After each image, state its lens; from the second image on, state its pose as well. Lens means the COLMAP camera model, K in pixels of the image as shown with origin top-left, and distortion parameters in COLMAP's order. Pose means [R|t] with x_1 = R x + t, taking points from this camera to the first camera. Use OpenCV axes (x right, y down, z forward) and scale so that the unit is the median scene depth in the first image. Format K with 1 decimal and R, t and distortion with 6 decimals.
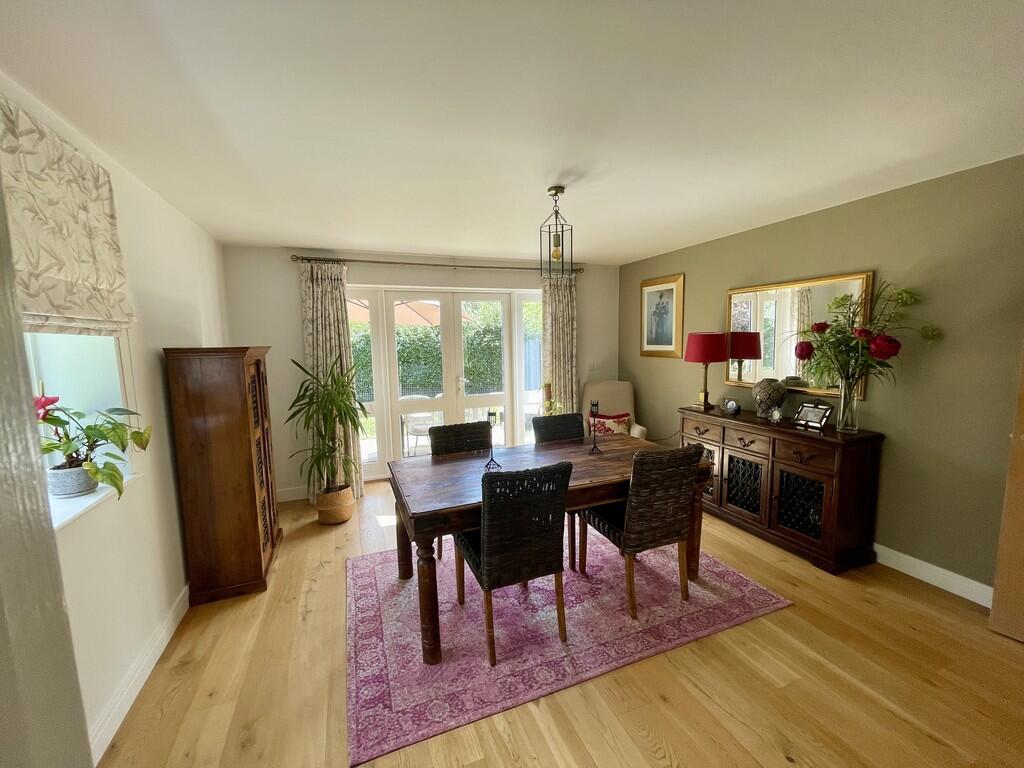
lens RADIAL K [[413.4, 0, 510.0], [0, 413.4, 384.2], [0, 0, 1]] dist [-0.004166, 0.001023]
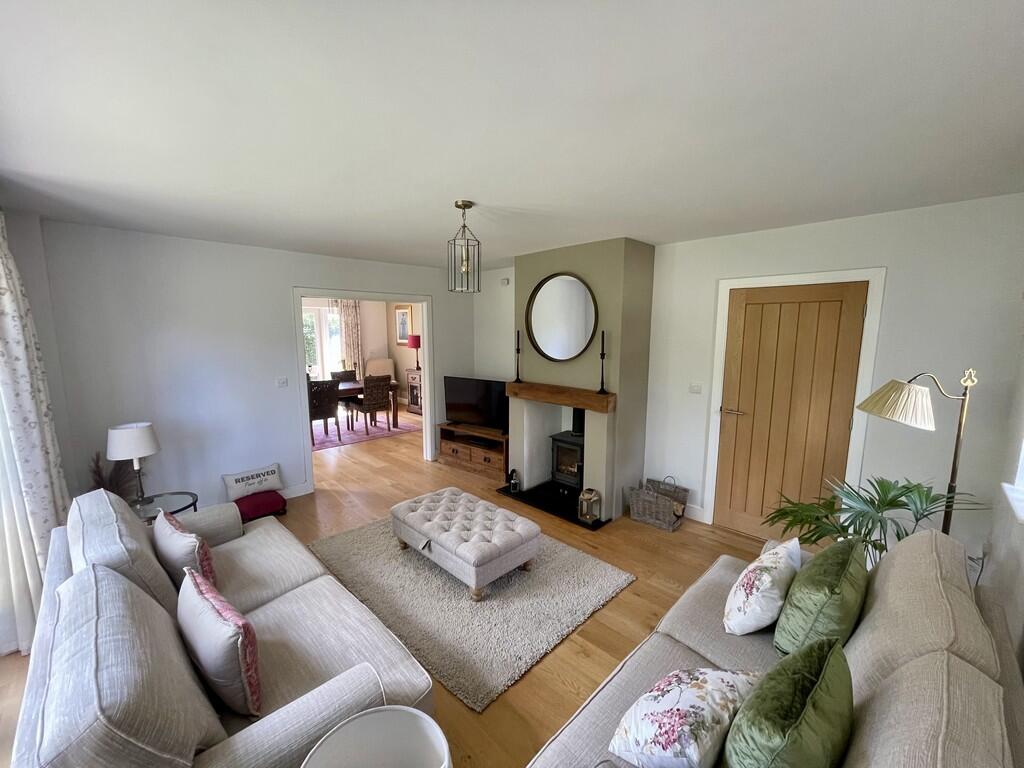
lens RADIAL K [[413.4, 0, 513.8], [0, 413.4, 387.7], [0, 0, 1]] dist [-0.004166, 0.001023]
pose [[0.913615, -0.027939, 0.405620, 0.035560], [0.015713, 0.999317, 0.033440, 0.075352], [-0.406277, -0.024177, 0.913430, -1.013862]]
